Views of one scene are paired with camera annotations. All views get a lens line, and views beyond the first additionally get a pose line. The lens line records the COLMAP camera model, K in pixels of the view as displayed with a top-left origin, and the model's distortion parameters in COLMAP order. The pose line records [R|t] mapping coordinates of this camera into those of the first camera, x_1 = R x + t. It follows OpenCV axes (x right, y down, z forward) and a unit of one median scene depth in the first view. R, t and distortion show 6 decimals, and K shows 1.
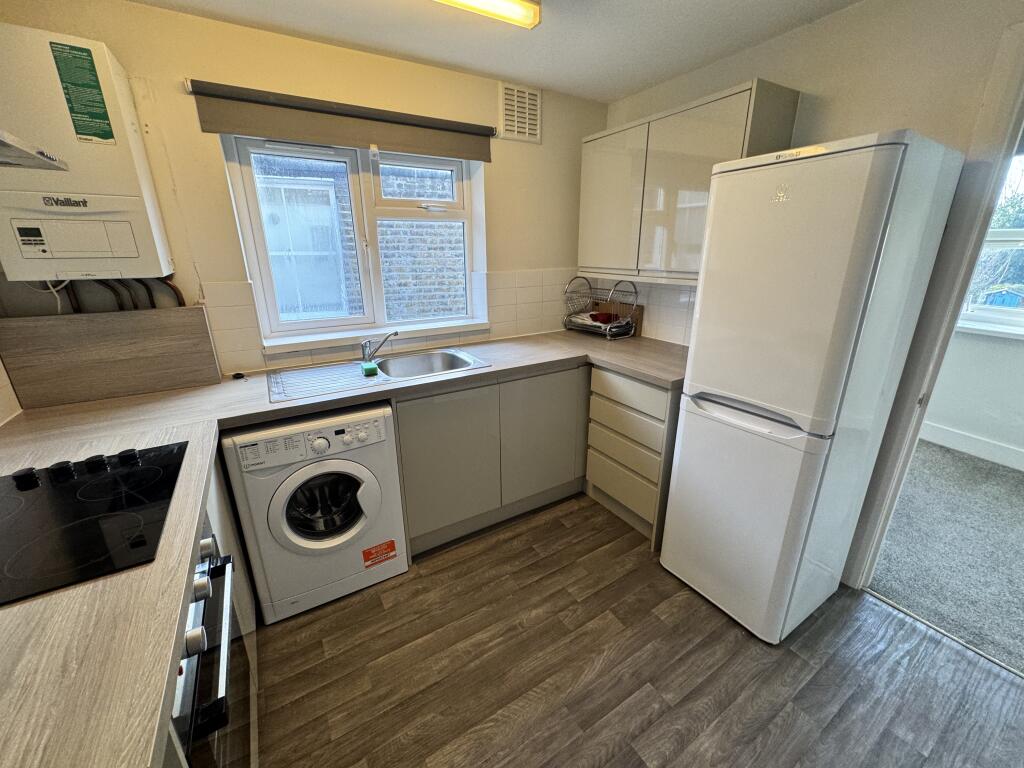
lens RADIAL K [[414.5, 0, 512.0], [0, 414.5, 384.0], [0, 0, 1]] dist [-0.001200, -0.000378]
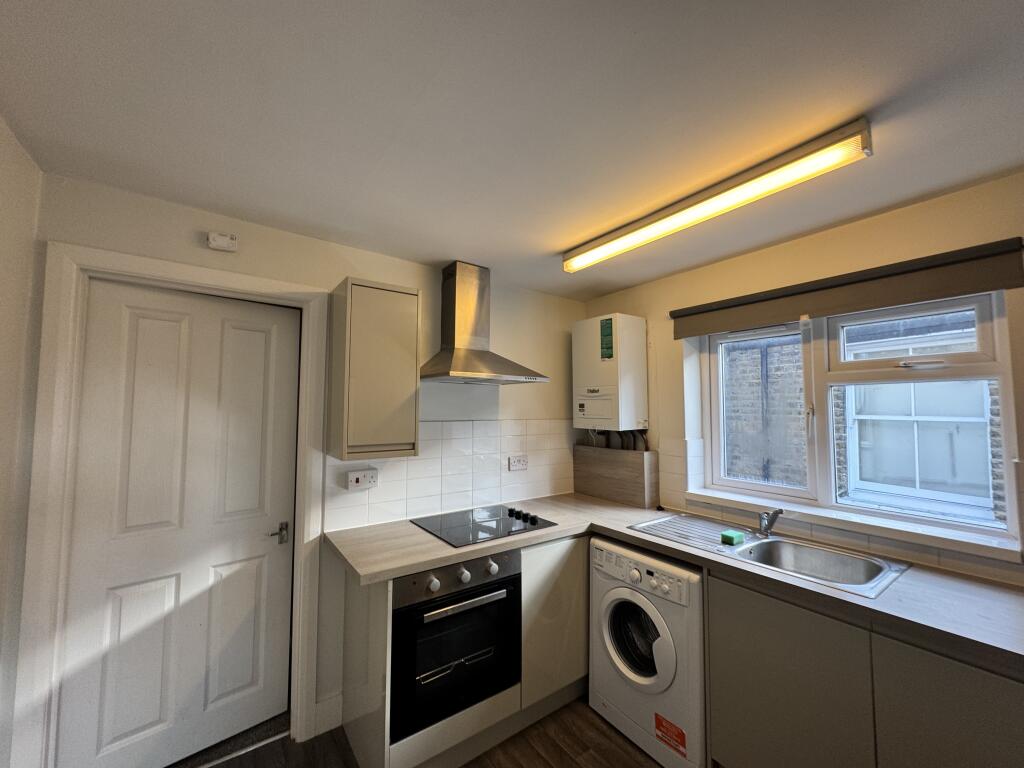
lens RADIAL K [[407.9, 0, 512.0], [0, 407.9, 384.0], [0, 0, 1]] dist [0.001251, -0.000101]
pose [[0.072861, -0.056112, -0.995762, 0.661979], [-0.313835, 0.946407, -0.076294, -0.160592], [0.946678, 0.318064, 0.051347, 0.415867]]
